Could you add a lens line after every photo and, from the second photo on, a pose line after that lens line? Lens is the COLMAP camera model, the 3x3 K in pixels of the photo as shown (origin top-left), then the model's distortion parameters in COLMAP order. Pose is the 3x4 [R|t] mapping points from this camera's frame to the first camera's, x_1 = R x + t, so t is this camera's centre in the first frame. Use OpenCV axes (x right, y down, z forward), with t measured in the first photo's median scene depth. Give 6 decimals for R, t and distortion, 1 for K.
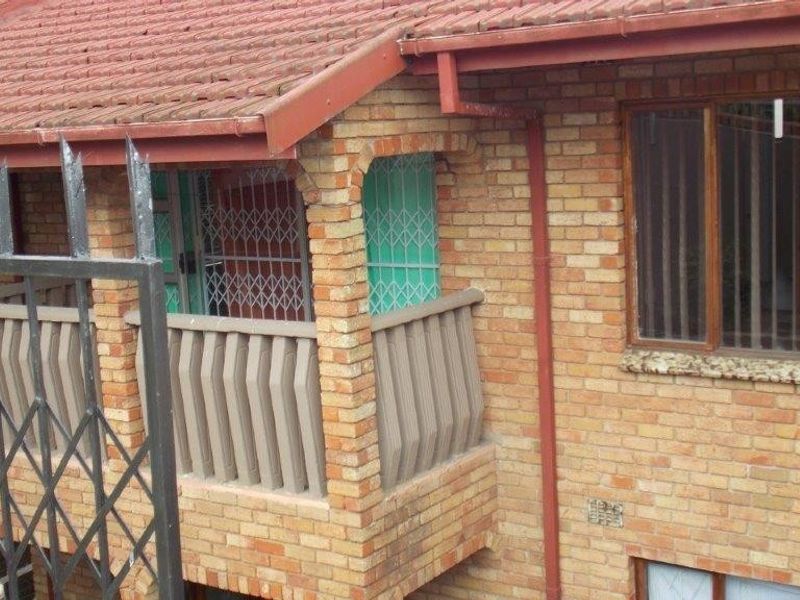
lens RADIAL K [[1261.3, 0, 400.4], [0, 1261.3, 296.9], [0, 0, 1]] dist [0.054366, 0.000000]
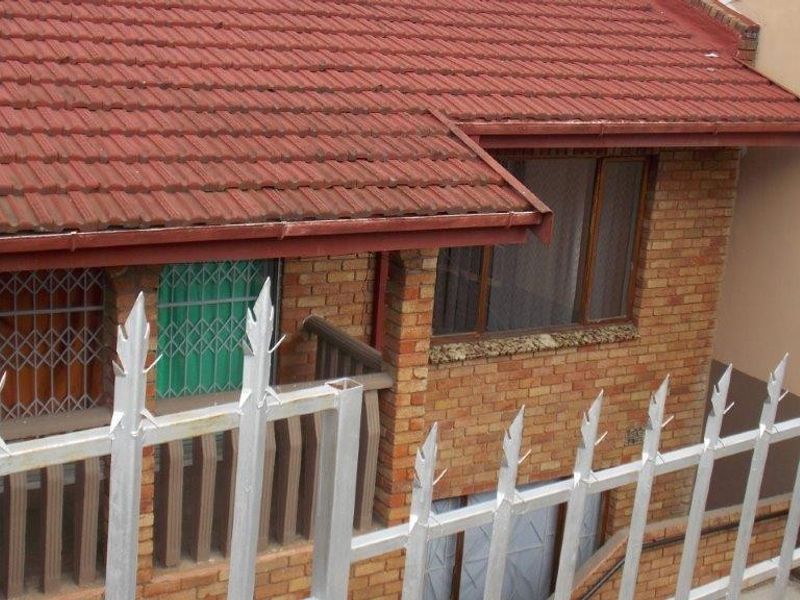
lens RADIAL K [[1261.3, 0, 398.5], [0, 1261.3, 301.2], [0, 0, 1]] dist [0.054366, 0.000000]
pose [[0.373732, -0.143166, 0.916421, -1.029664], [0.041261, 0.989604, 0.137771, -0.187574], [-0.926619, -0.013677, 0.375754, 0.560161]]
